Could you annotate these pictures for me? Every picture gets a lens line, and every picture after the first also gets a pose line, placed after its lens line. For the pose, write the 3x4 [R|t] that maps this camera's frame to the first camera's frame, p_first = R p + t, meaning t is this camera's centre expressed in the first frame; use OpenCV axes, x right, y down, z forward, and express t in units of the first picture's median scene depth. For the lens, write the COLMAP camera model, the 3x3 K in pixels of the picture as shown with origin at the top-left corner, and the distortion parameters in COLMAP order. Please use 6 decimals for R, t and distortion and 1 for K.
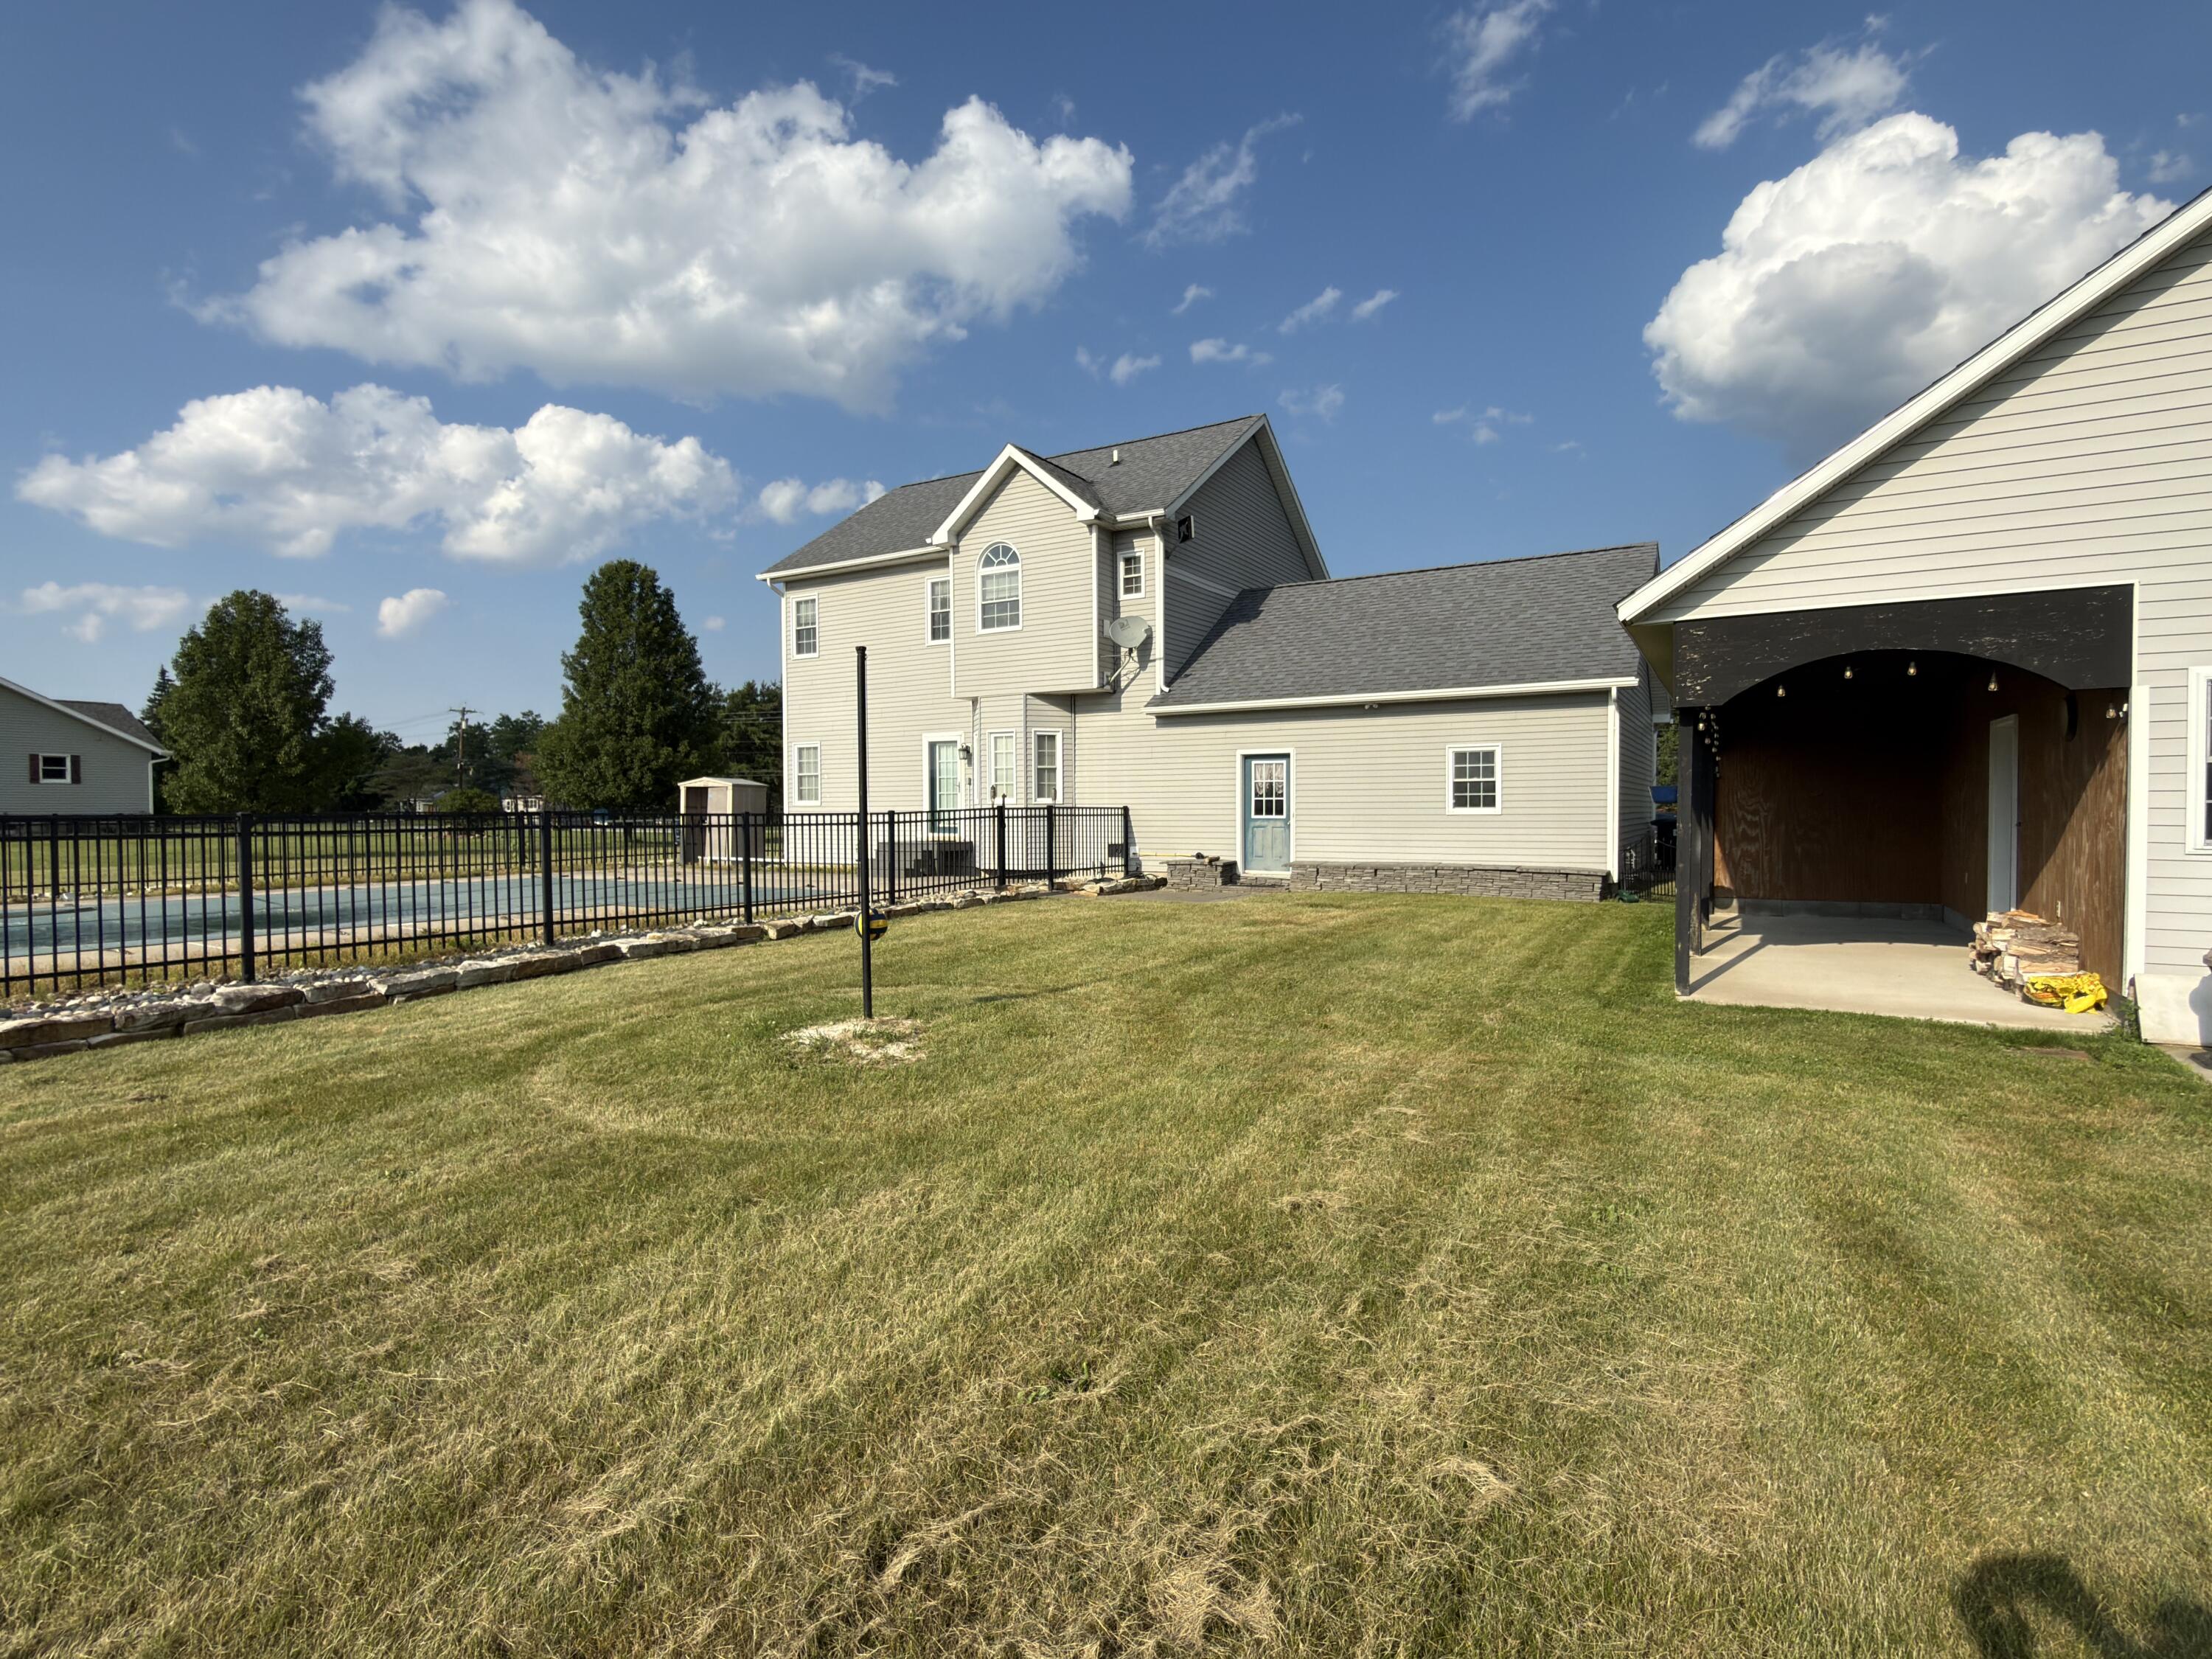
lens RADIAL K [[1103.4, 0, 1106.0], [0, 1103.4, 829.5], [0, 0, 1]] dist [-0.022498, 0.000016]
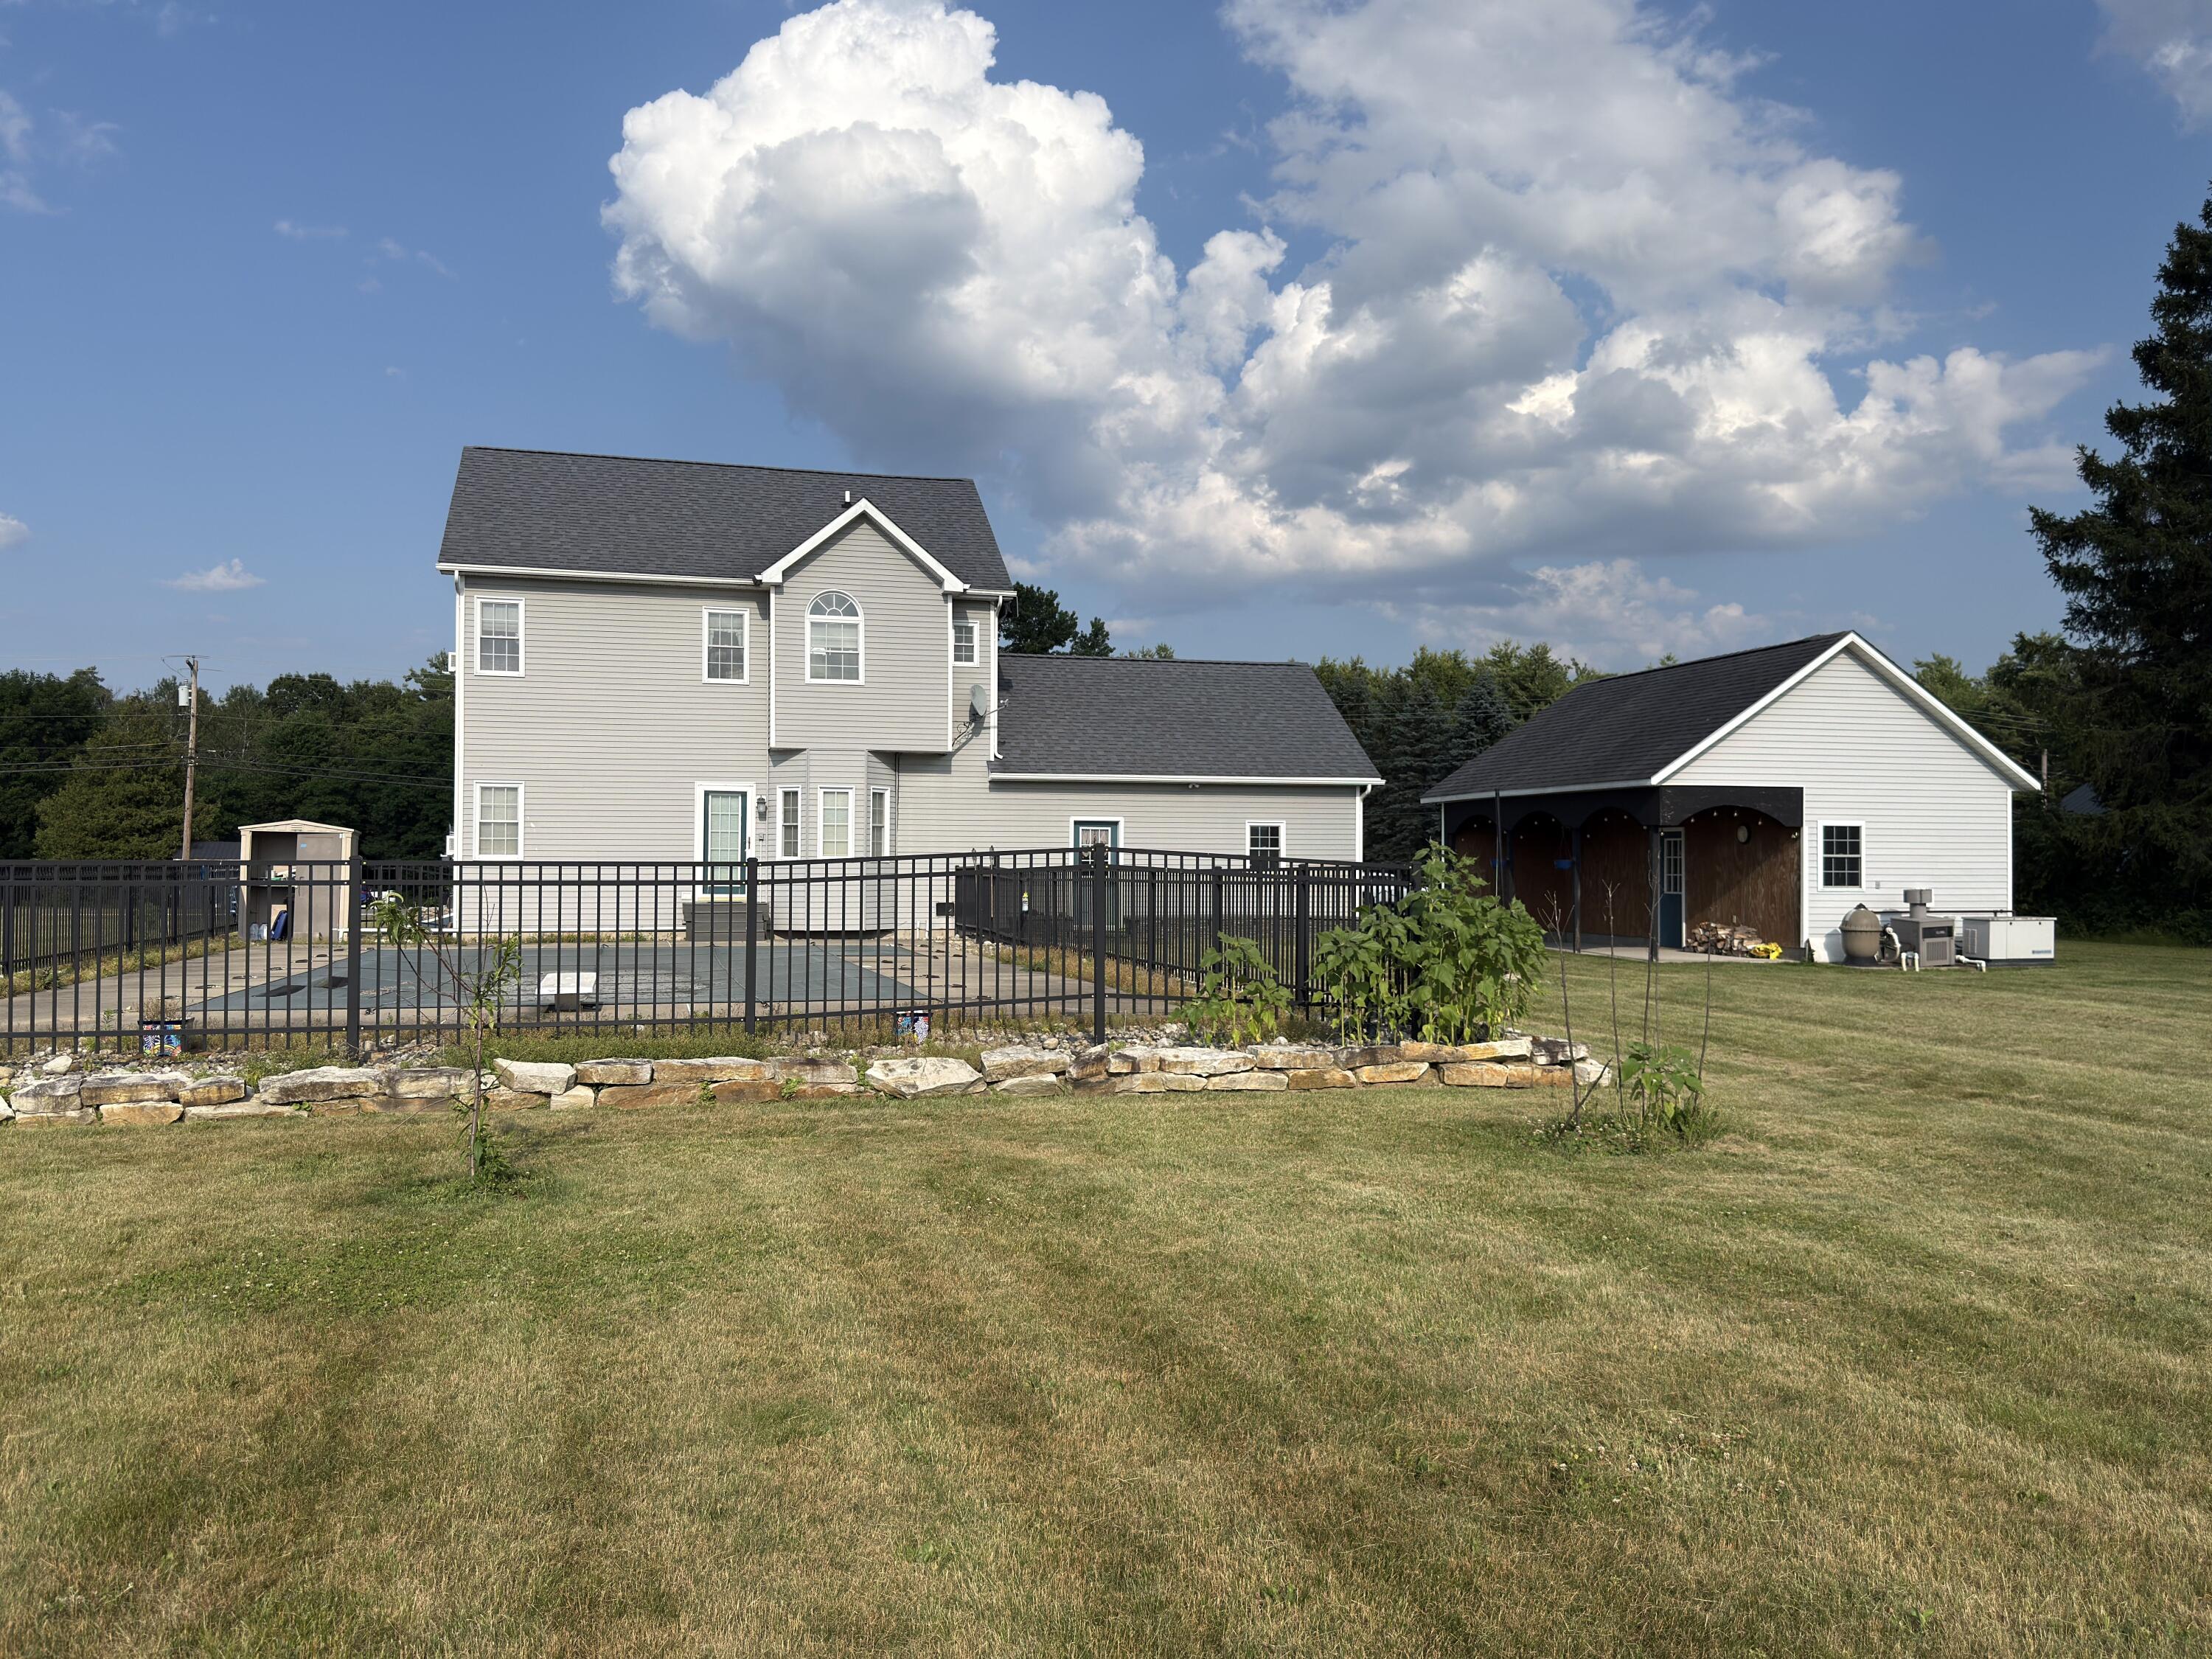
lens RADIAL K [[1837.1, 0, 1106.0], [0, 1837.1, 829.5], [0, 0, 1]] dist [0.080480, -0.098564]
pose [[0.703173, 0.026433, 0.710527, -1.106655], [0.005605, 0.999072, -0.042714, 0.018988], [-0.710996, 0.034018, 0.702372, -0.307327]]
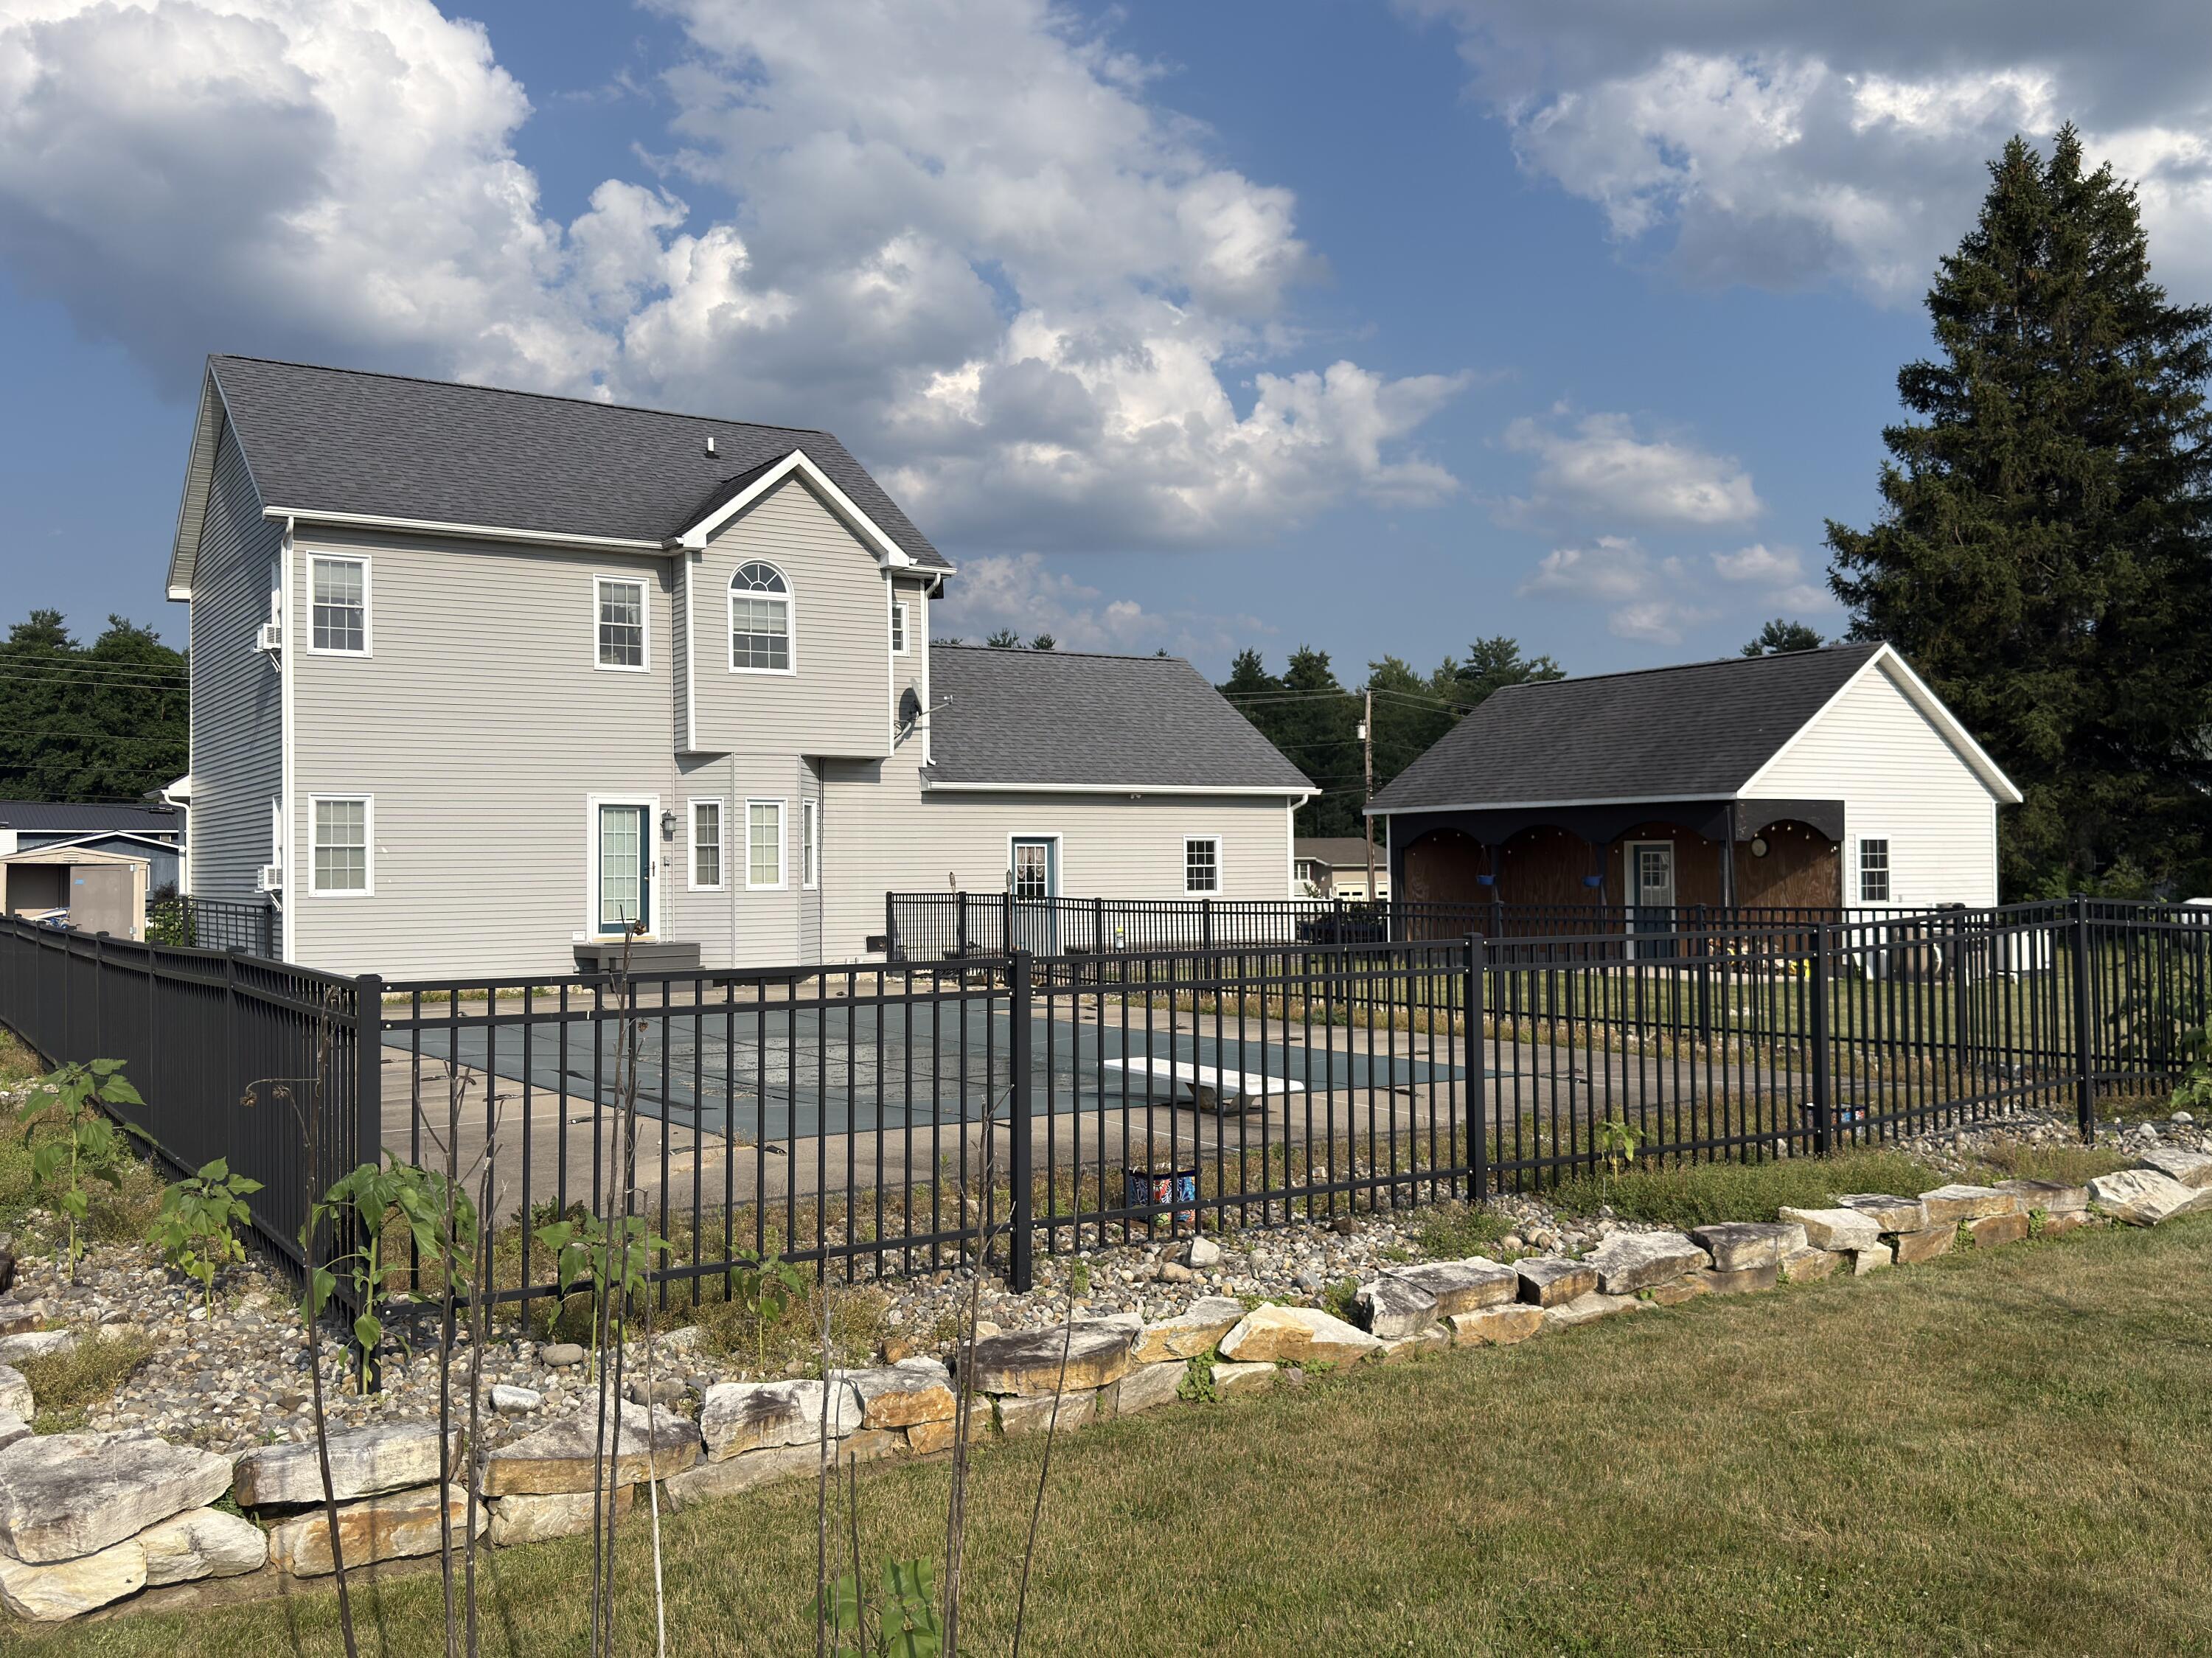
lens RADIAL K [[1923.0, 0, 1106.0], [0, 1923.0, 829.0], [0, 0, 1]] dist [0.029084, -0.008019]
pose [[0.444771, 0.020850, 0.895402, -1.262575], [0.025003, 0.999050, -0.035683, -0.012611], [-0.895295, 0.038259, 0.443827, 0.173884]]
